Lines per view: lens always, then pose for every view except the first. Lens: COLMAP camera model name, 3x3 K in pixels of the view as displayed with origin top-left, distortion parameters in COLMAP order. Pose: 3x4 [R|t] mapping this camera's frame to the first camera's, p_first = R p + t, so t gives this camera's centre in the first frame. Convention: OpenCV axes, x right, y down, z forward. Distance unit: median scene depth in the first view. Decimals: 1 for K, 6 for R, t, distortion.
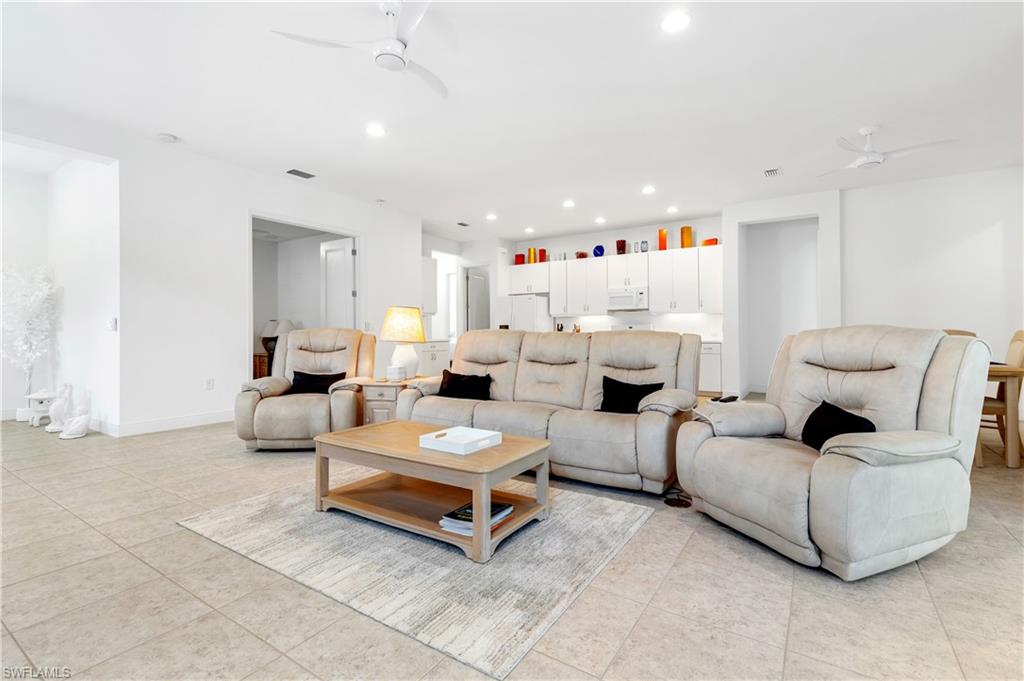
lens RADIAL K [[462.3, 0, 517.5], [0, 462.3, 336.7], [0, 0, 1]] dist [0.003026, -0.000065]
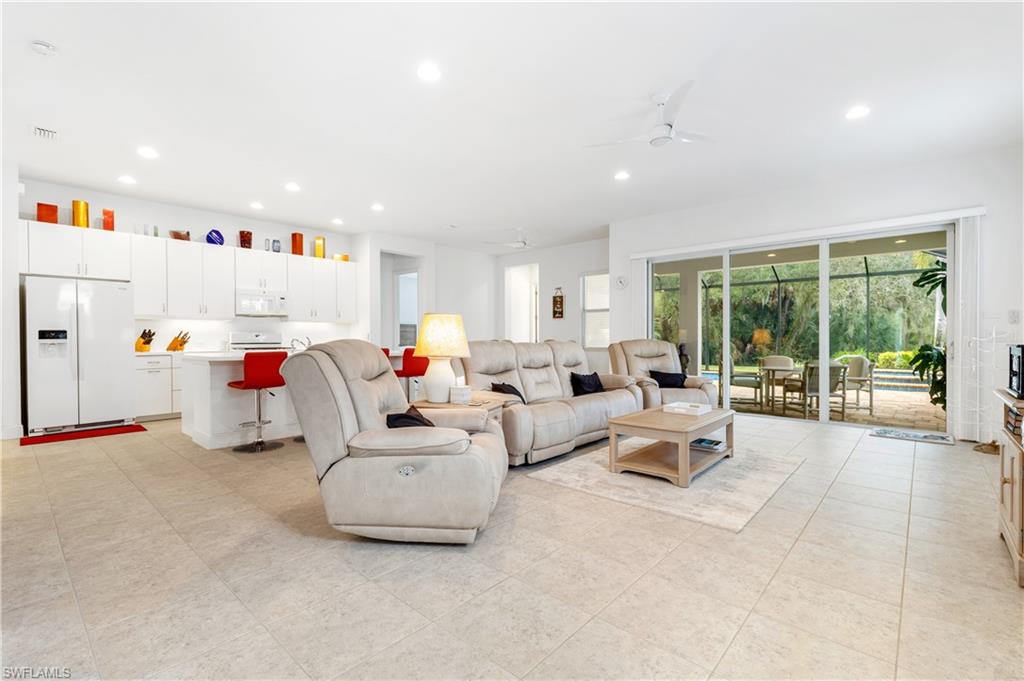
lens RADIAL K [[462.3, 0, 517.5], [0, 462.3, 336.7], [0, 0, 1]] dist [0.003026, -0.000065]
pose [[0.143613, 0.002200, 0.989631, -0.526547], [0.008571, 0.999957, -0.003466, -0.010451], [-0.989597, 0.008980, 0.143588, 0.384015]]
